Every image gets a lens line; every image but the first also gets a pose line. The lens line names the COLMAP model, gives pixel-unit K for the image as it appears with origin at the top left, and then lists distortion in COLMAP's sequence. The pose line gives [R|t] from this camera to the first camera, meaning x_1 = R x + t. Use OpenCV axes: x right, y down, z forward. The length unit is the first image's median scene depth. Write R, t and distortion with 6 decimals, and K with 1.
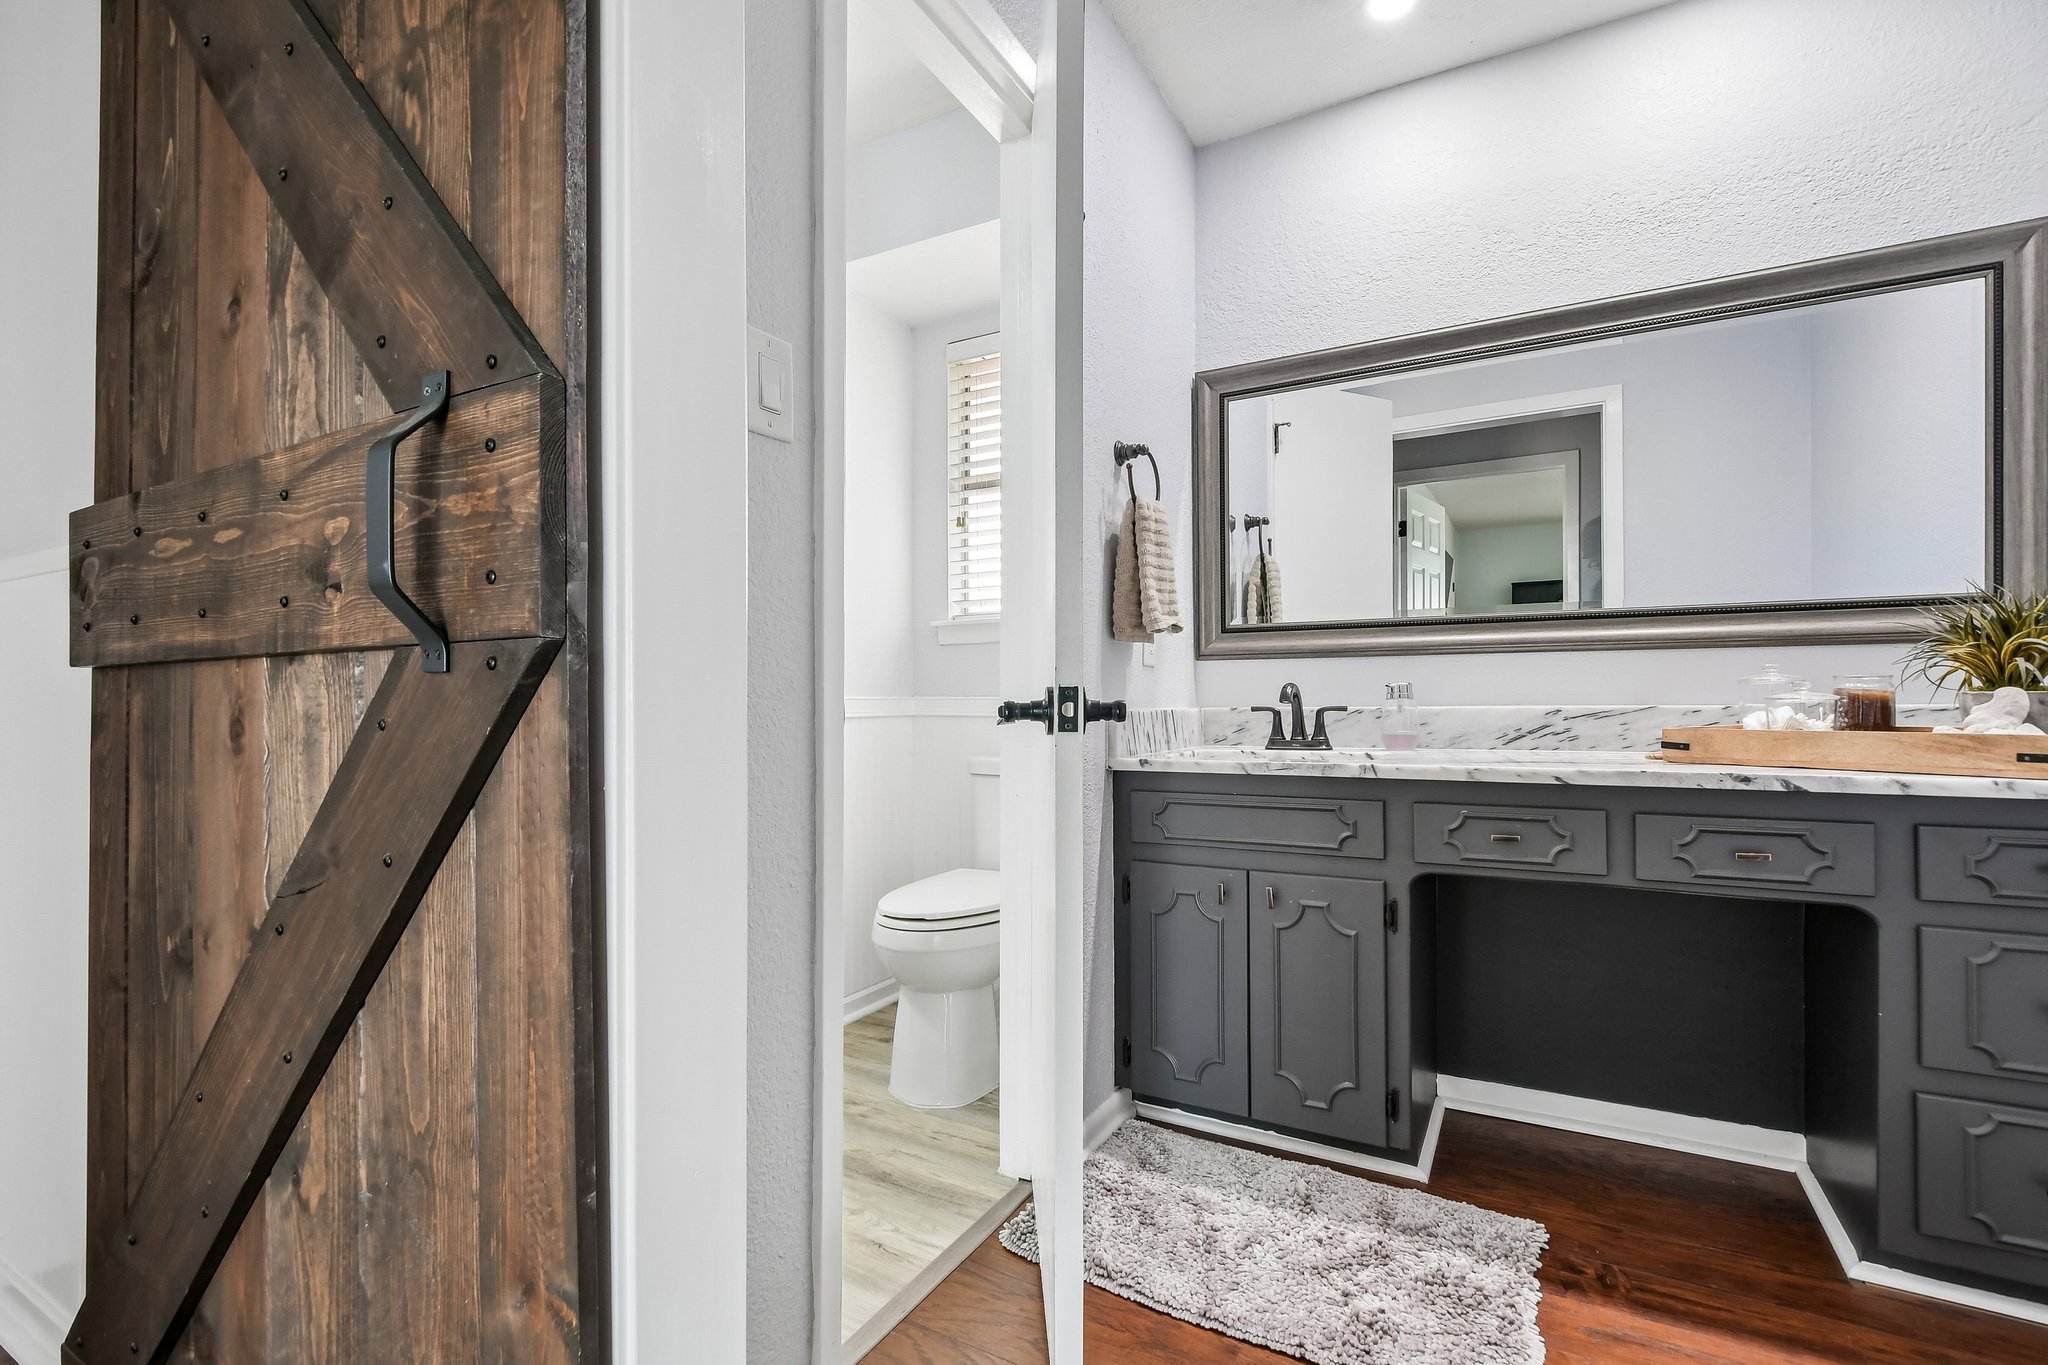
lens RADIAL K [[923.8, 0, 1017.7], [0, 923.8, 693.7], [0, 0, 1]] dist [0.000421, -0.003929]
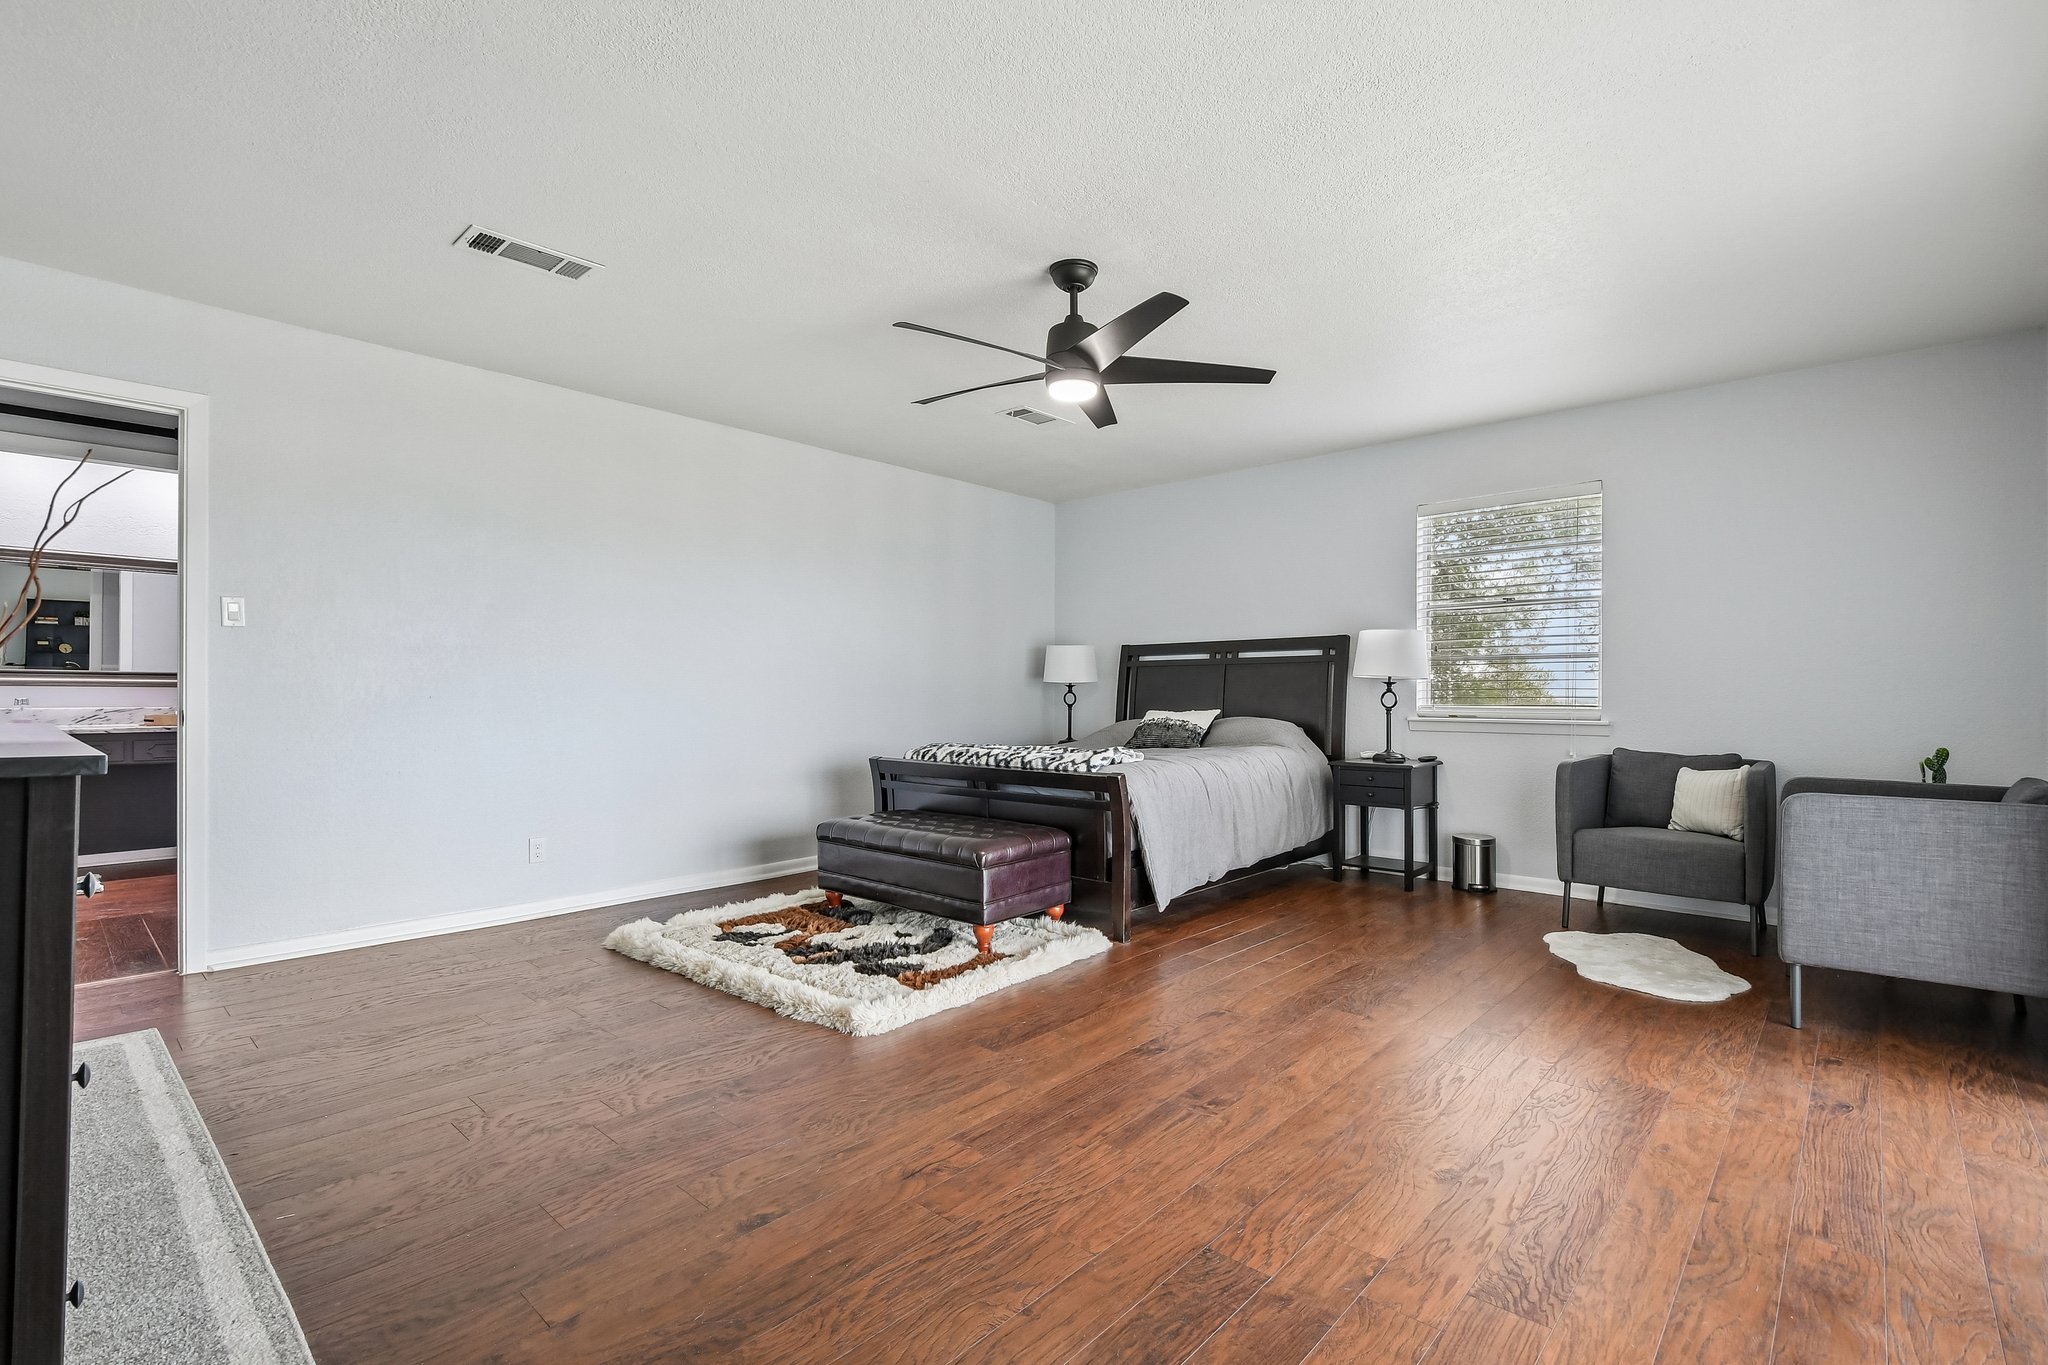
lens RADIAL K [[923.8, 0, 1019.6], [0, 923.8, 682.7], [0, 0, 1]] dist [0.000421, -0.003929]
pose [[0.218816, 0.016007, 0.975635, -1.760623], [-0.011728, 0.999836, -0.013774, -0.065449], [-0.975696, -0.008428, 0.218967, -2.666835]]
